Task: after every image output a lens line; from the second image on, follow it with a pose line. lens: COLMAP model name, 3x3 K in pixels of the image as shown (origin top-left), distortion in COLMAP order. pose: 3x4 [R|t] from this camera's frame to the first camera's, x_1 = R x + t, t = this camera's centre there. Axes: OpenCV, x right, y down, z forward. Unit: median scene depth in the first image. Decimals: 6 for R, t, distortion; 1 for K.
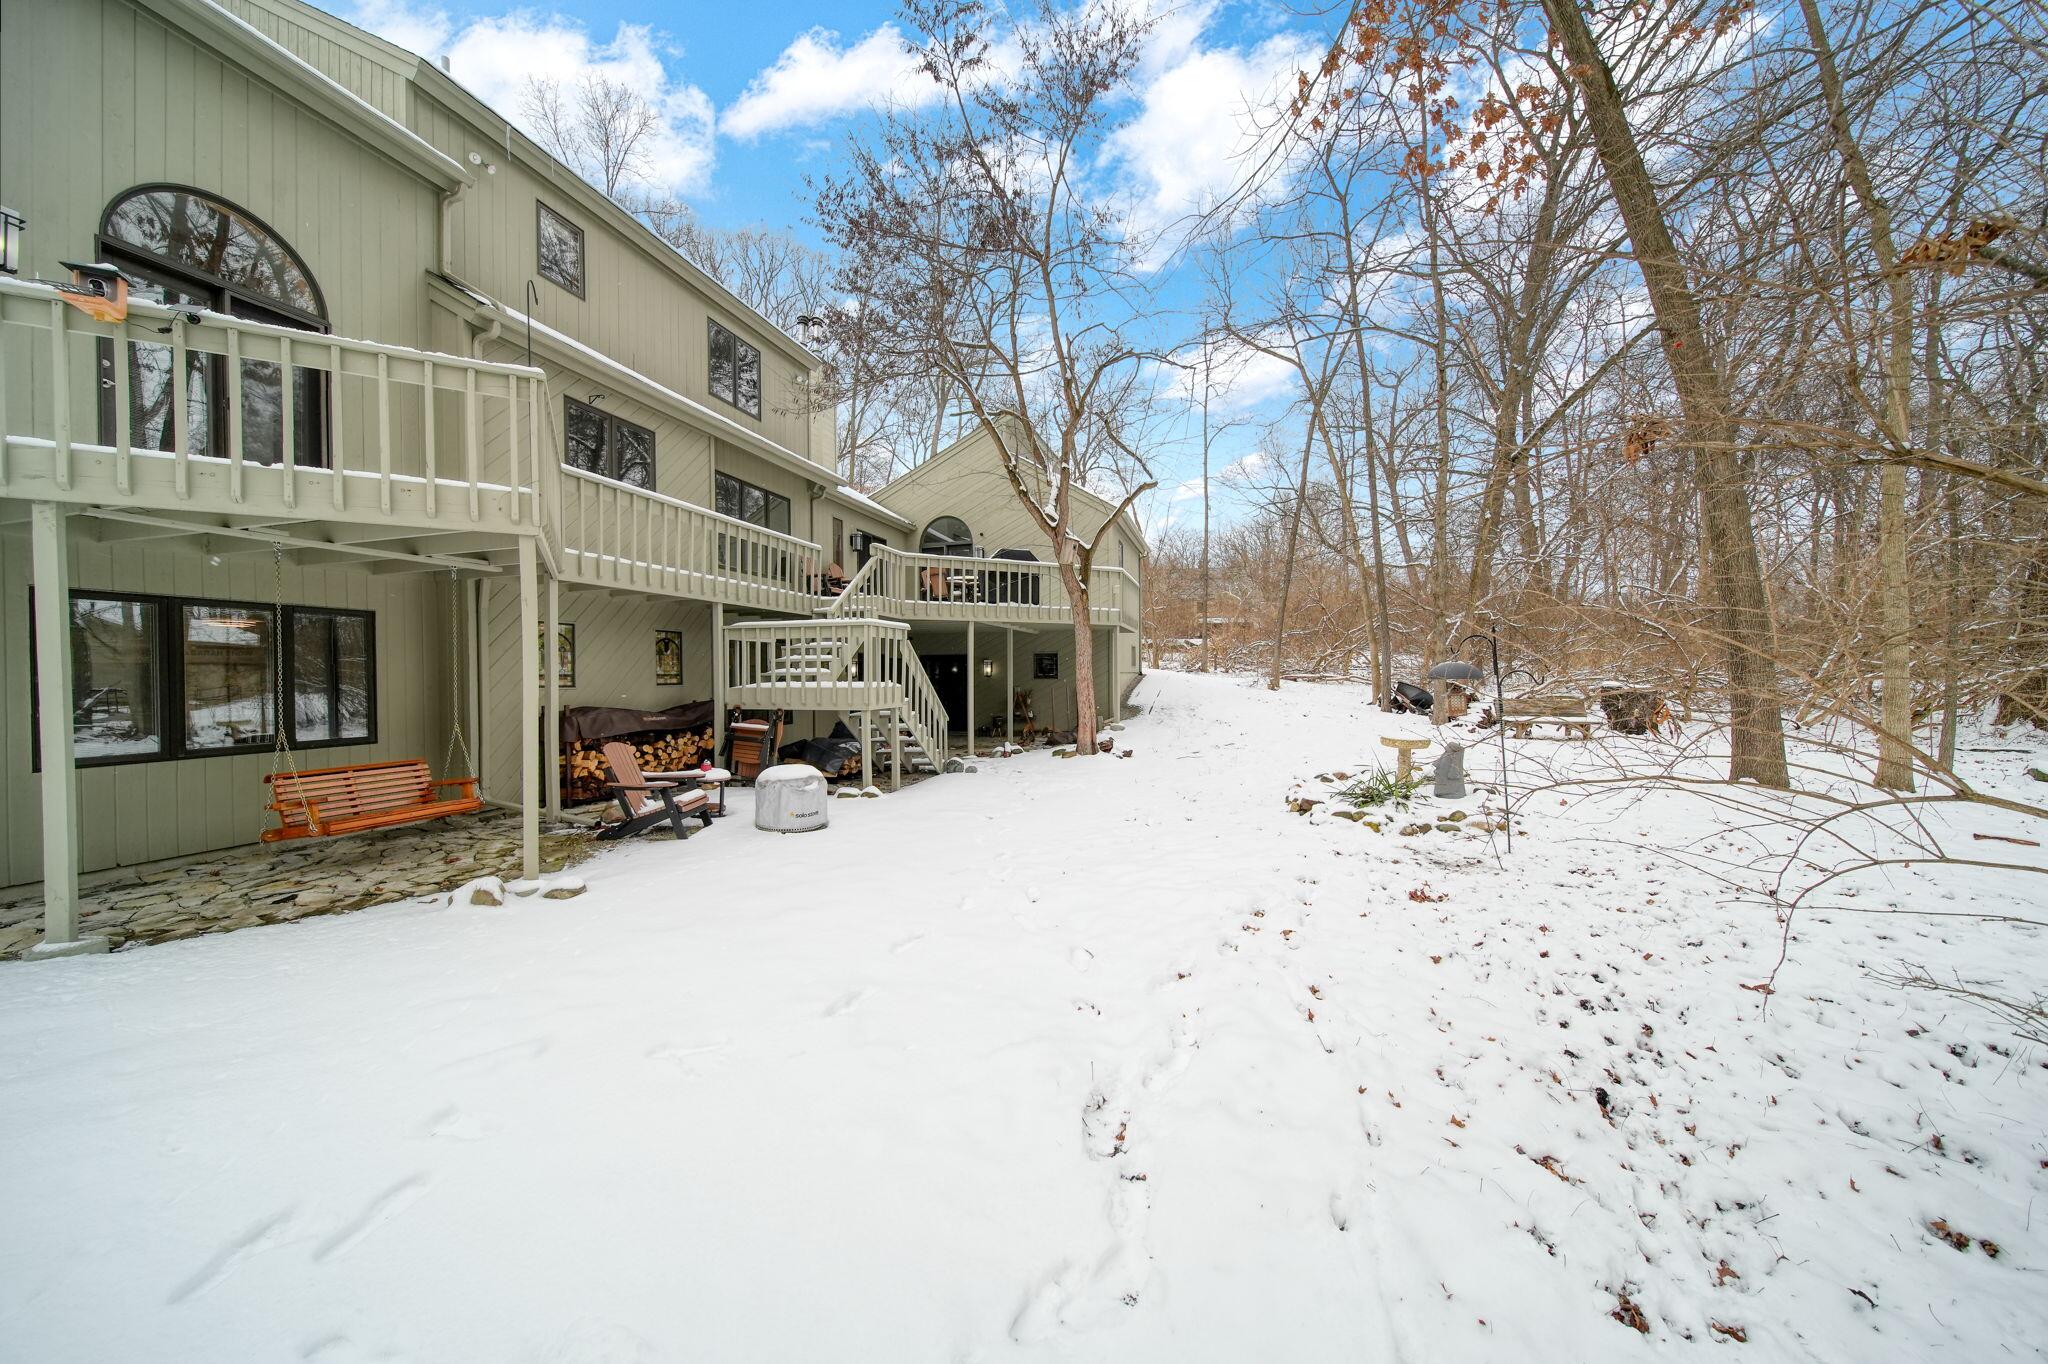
lens RADIAL K [[716.1, 0, 1017.7], [0, 716.1, 684.5], [0, 0, 1]] dist [0.000679, -0.001426]
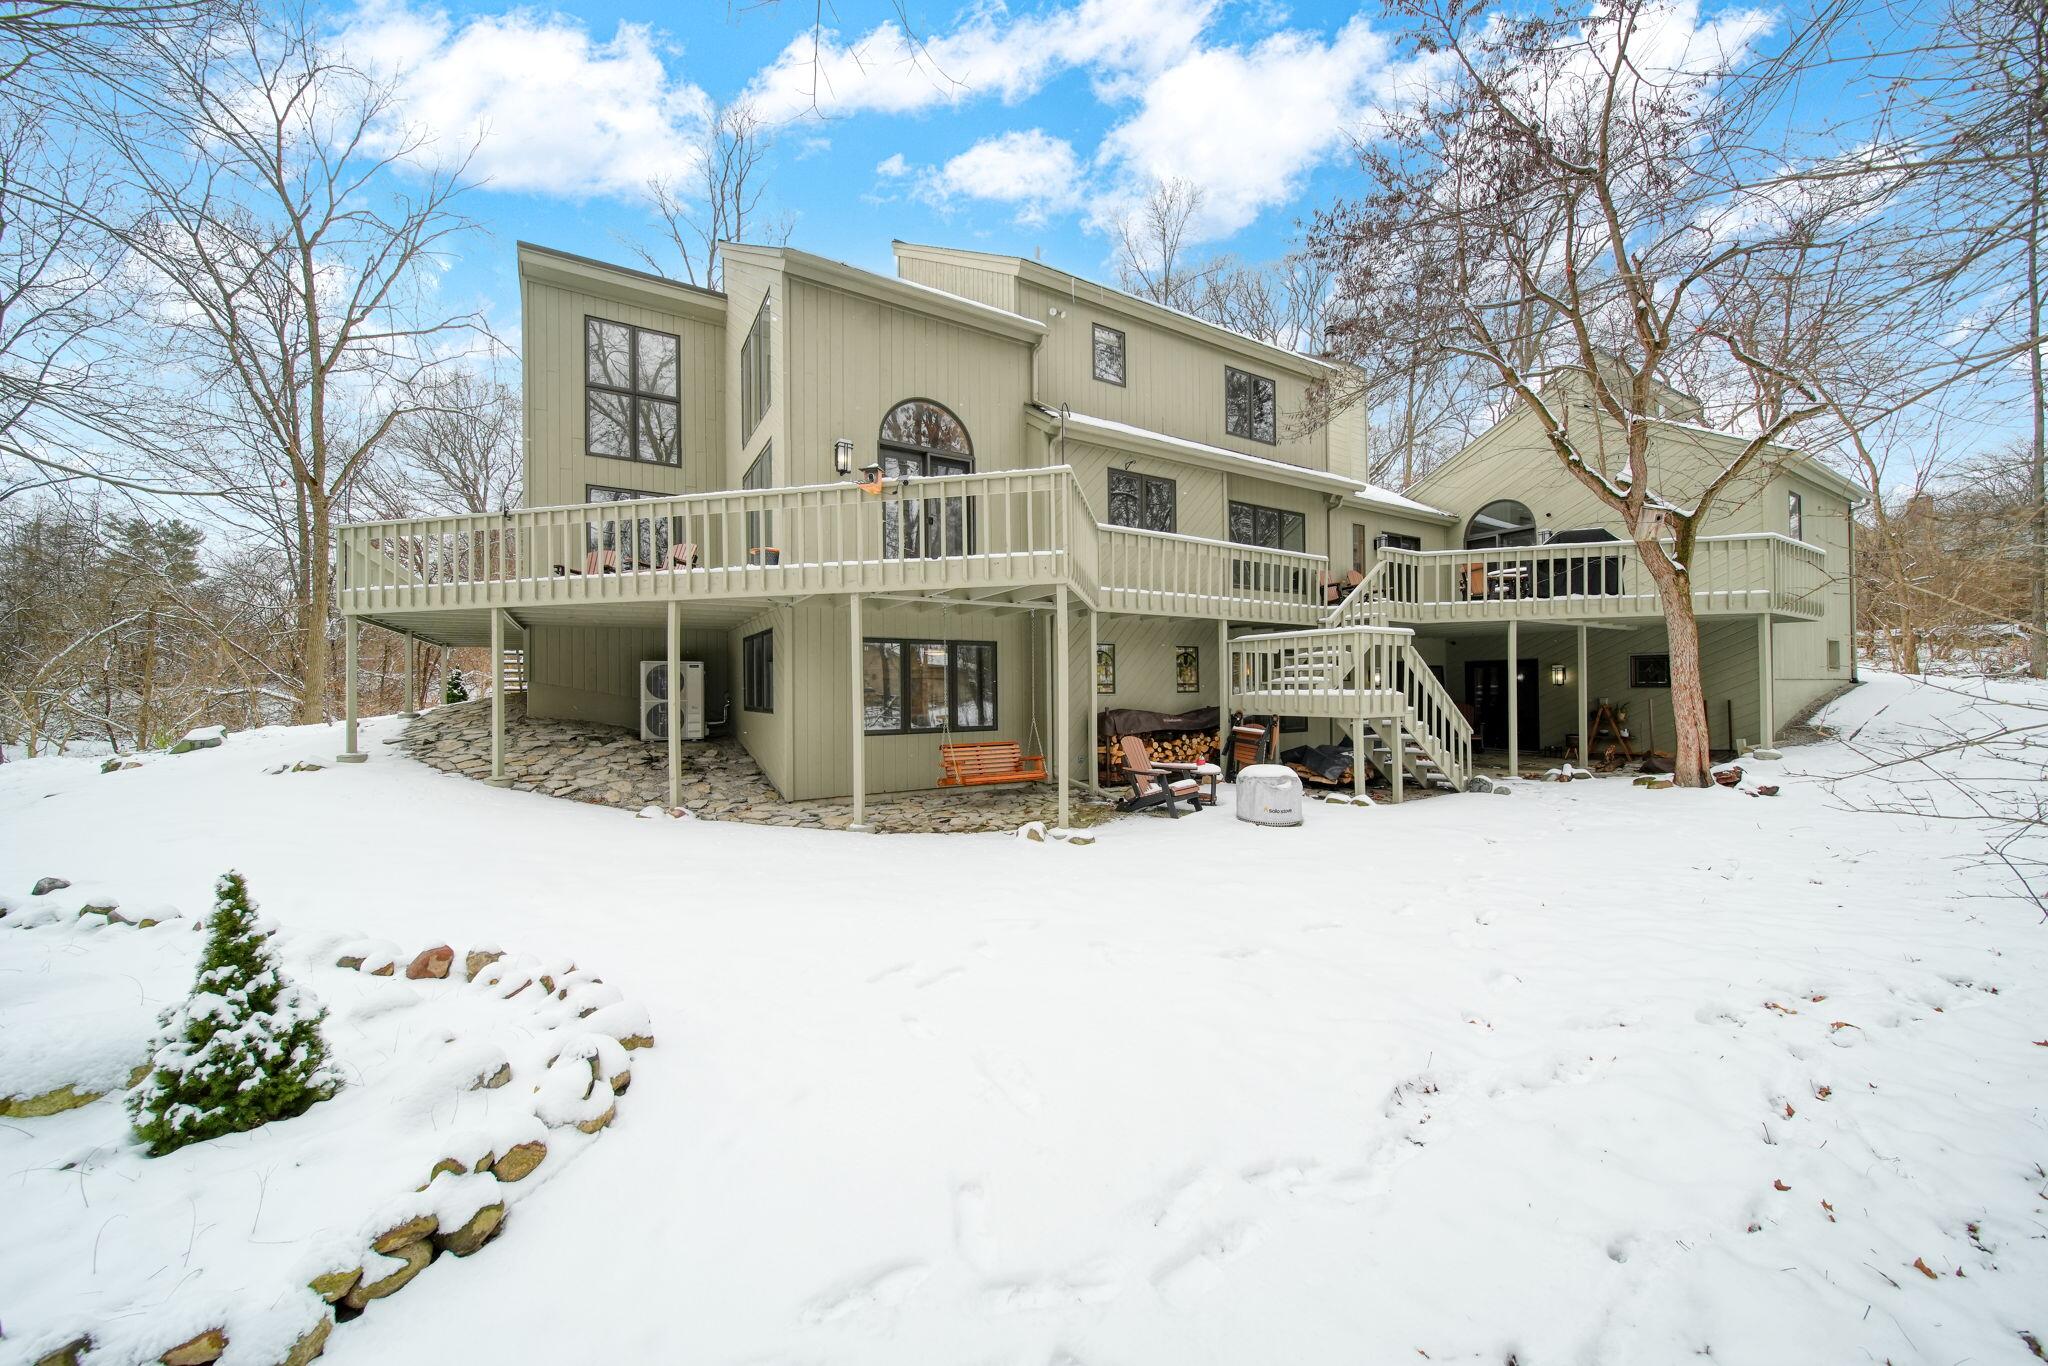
lens RADIAL K [[716.1, 0, 1028.0], [0, 716.1, 692.0], [0, 0, 1]] dist [0.000679, -0.001426]
pose [[0.742933, 0.001955, -0.669363, 0.117008], [-0.005917, 0.999976, -0.003647, 0.006009], [0.669339, 0.006670, 0.742927, -0.050747]]
